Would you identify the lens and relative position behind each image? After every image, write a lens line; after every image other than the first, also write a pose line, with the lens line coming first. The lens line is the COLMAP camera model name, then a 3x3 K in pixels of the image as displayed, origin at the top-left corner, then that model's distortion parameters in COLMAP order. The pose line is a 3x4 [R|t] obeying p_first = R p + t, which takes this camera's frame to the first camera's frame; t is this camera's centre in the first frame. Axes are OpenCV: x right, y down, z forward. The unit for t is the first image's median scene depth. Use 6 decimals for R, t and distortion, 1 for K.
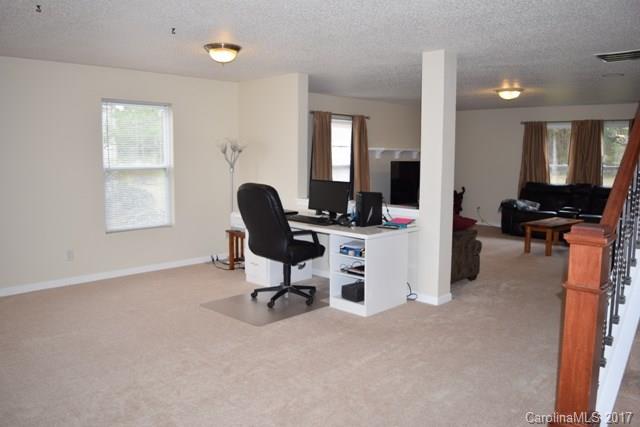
lens RADIAL K [[506.2, 0, 320.0], [0, 506.2, 213.5], [0, 0, 1]] dist [-0.086675, 0.006968]
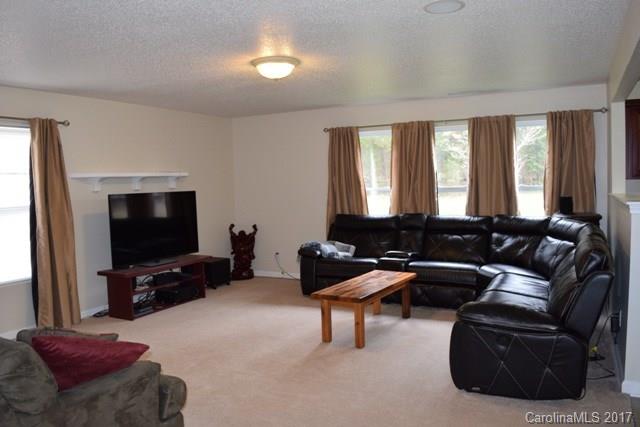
lens RADIAL K [[506.2, 0, 320.0], [0, 506.2, 213.5], [0, 0, 1]] dist [-0.086675, 0.006968]
pose [[0.957098, -0.050870, 0.285263, 0.206193], [0.065429, 0.996984, -0.041733, -0.039401], [-0.282280, 0.058607, 0.957540, 0.359205]]
